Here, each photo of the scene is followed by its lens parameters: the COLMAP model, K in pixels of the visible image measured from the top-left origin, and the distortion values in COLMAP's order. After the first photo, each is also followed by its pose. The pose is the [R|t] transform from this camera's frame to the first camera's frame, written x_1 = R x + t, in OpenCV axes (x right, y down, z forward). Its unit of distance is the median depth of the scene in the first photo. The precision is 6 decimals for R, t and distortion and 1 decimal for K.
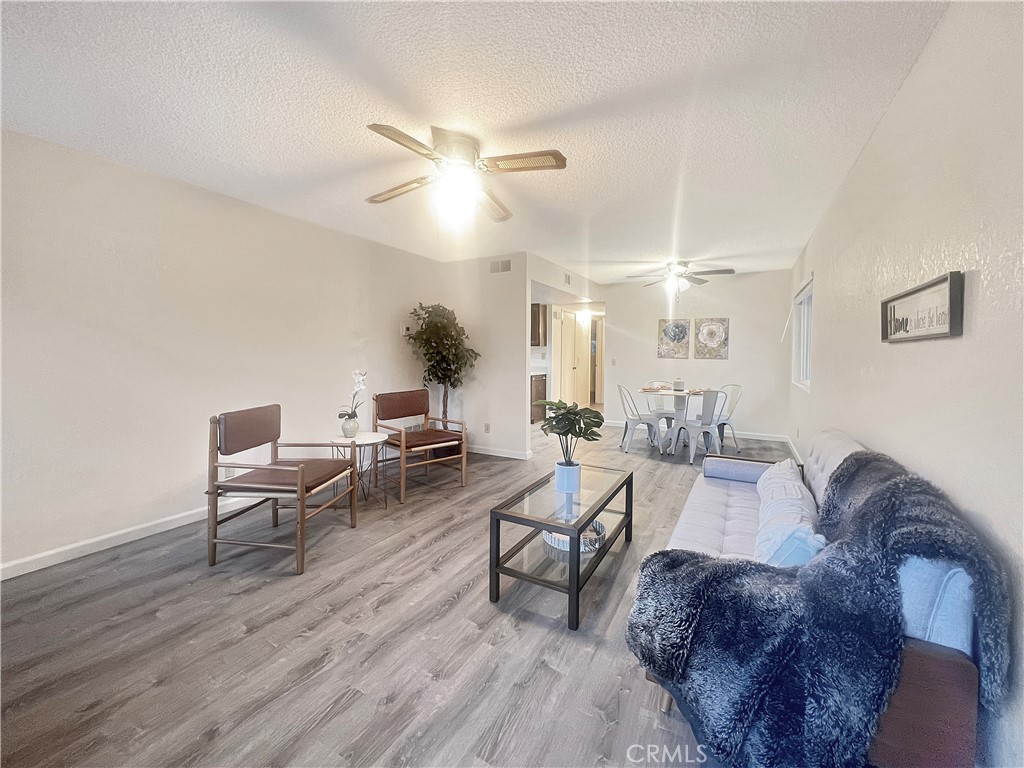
lens RADIAL K [[414.8, 0, 511.3], [0, 414.8, 355.4], [0, 0, 1]] dist [0.000179, 0.000367]
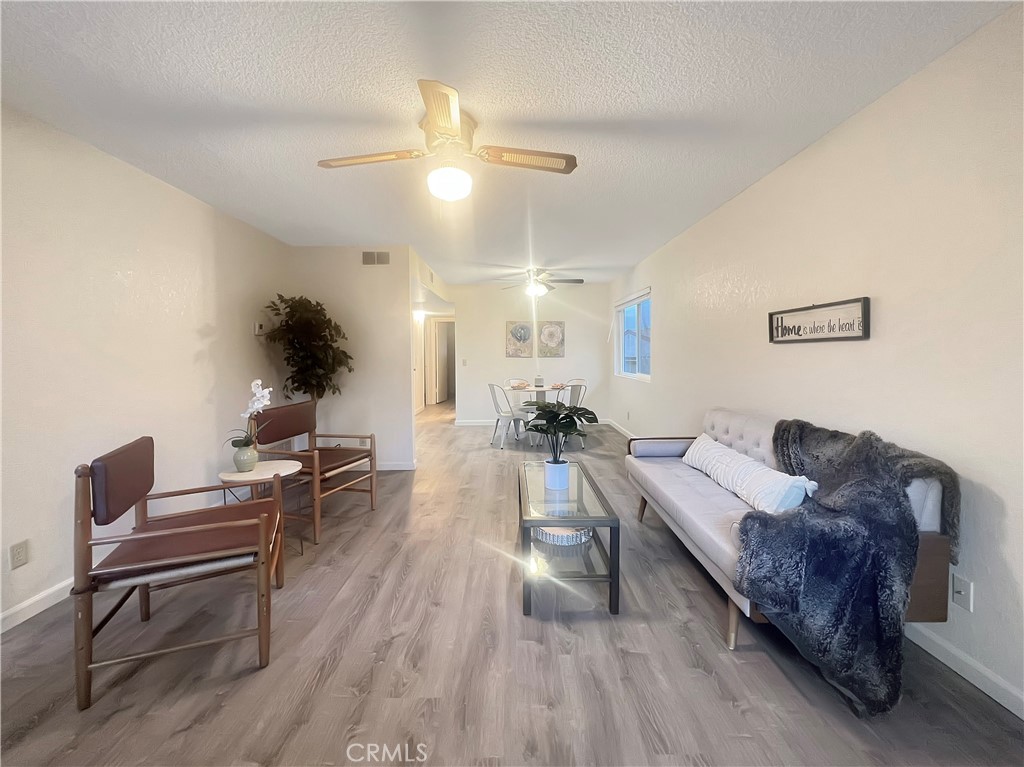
lens RADIAL K [[420.5, 0, 510.9], [0, 420.5, 355.6], [0, 0, 1]] dist [-0.000124, 0.000111]
pose [[0.872495, -0.017347, 0.488314, -0.454311], [0.017867, 0.999834, 0.003595, -0.006098], [-0.488296, 0.005588, 0.872660, 0.143718]]
